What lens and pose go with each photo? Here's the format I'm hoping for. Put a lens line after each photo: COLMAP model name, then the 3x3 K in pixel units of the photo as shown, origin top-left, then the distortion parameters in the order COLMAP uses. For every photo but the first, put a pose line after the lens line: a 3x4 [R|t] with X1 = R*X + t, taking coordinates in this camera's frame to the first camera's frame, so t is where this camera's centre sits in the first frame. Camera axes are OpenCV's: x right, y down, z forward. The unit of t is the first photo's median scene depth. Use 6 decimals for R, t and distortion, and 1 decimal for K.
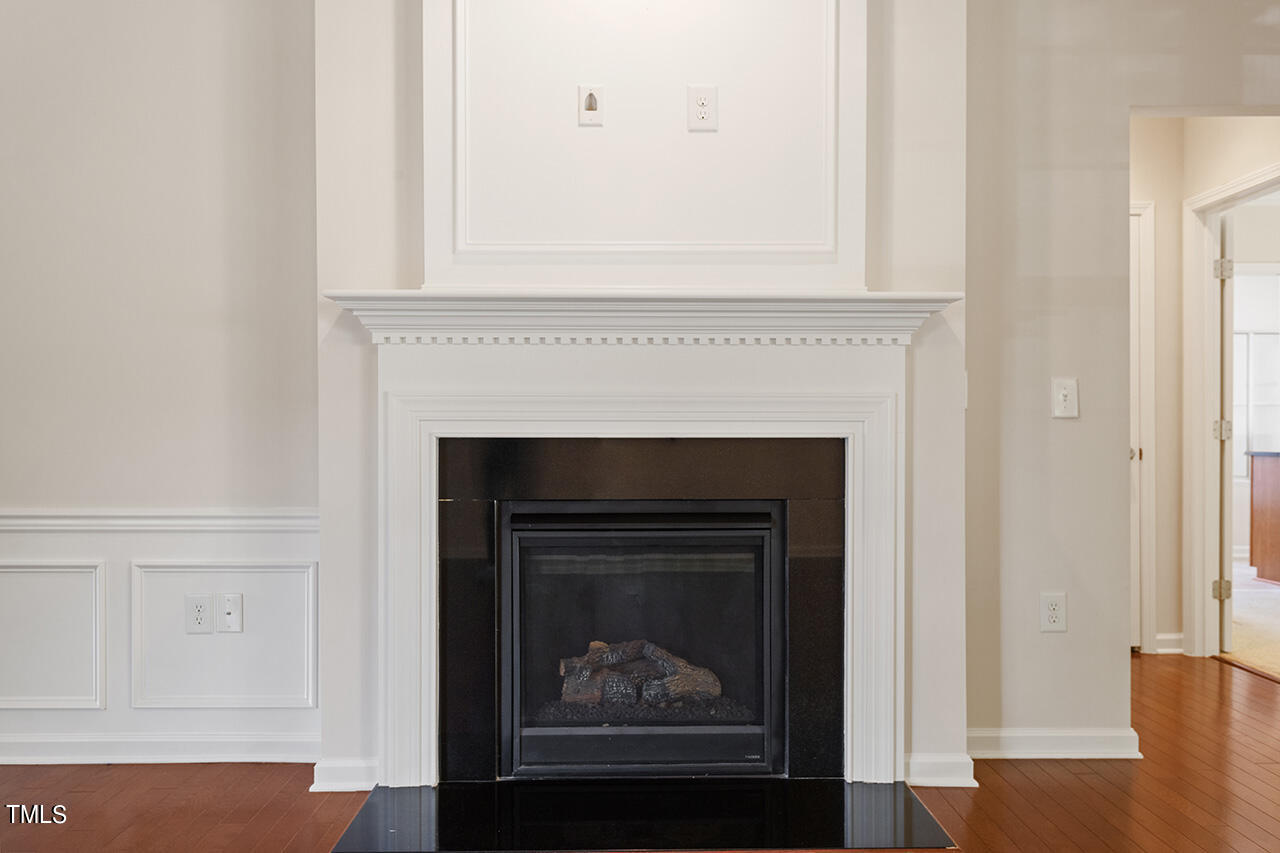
lens RADIAL K [[1026.8, 0, 644.9], [0, 1026.8, 440.2], [0, 0, 1]] dist [-0.003745, -0.000975]
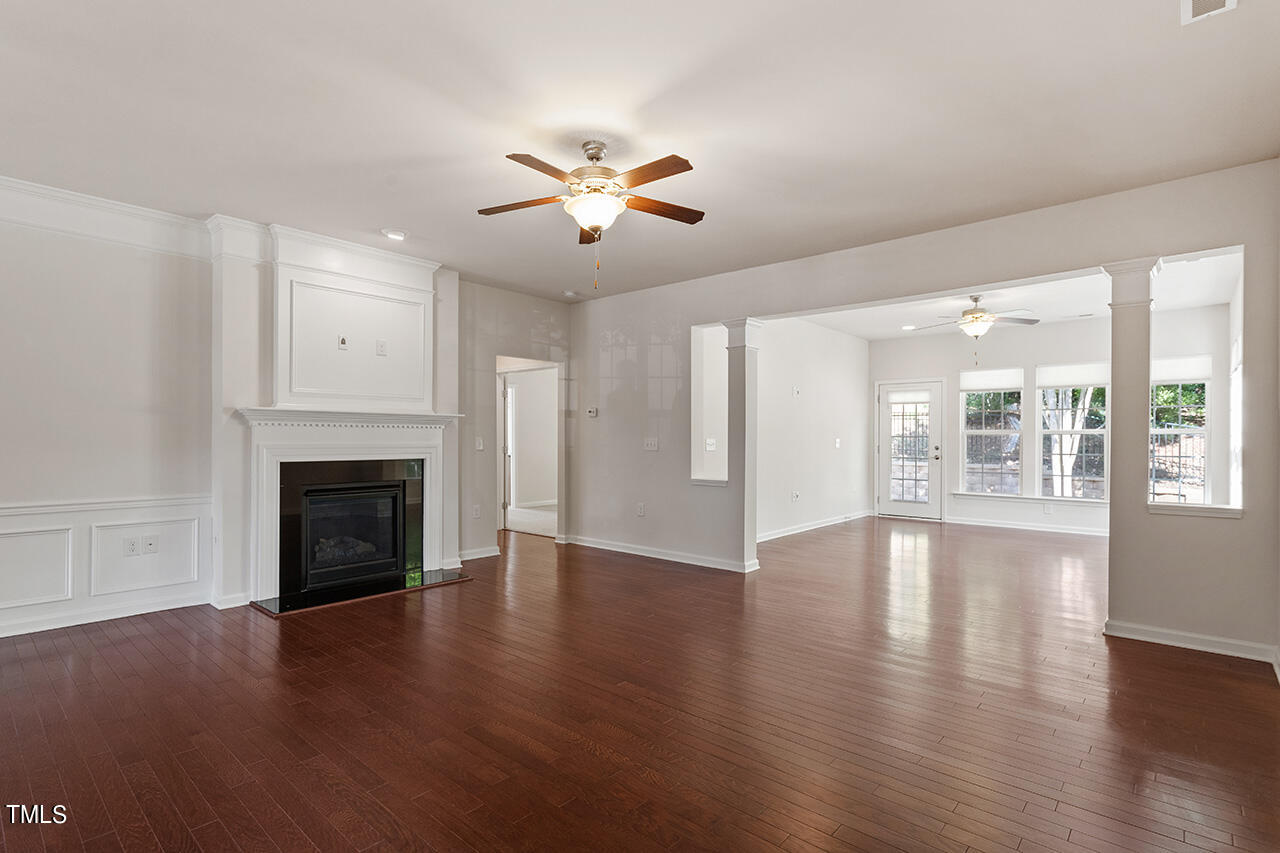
lens RADIAL K [[613.0, 0, 640.7], [0, 613.0, 447.3], [0, 0, 1]] dist [-0.006556, 0.002672]
pose [[0.674891, -0.007899, 0.737875, -0.700325], [-0.000343, 0.999939, 0.011018, -0.056098], [-0.737917, -0.007689, 0.674848, -0.689260]]
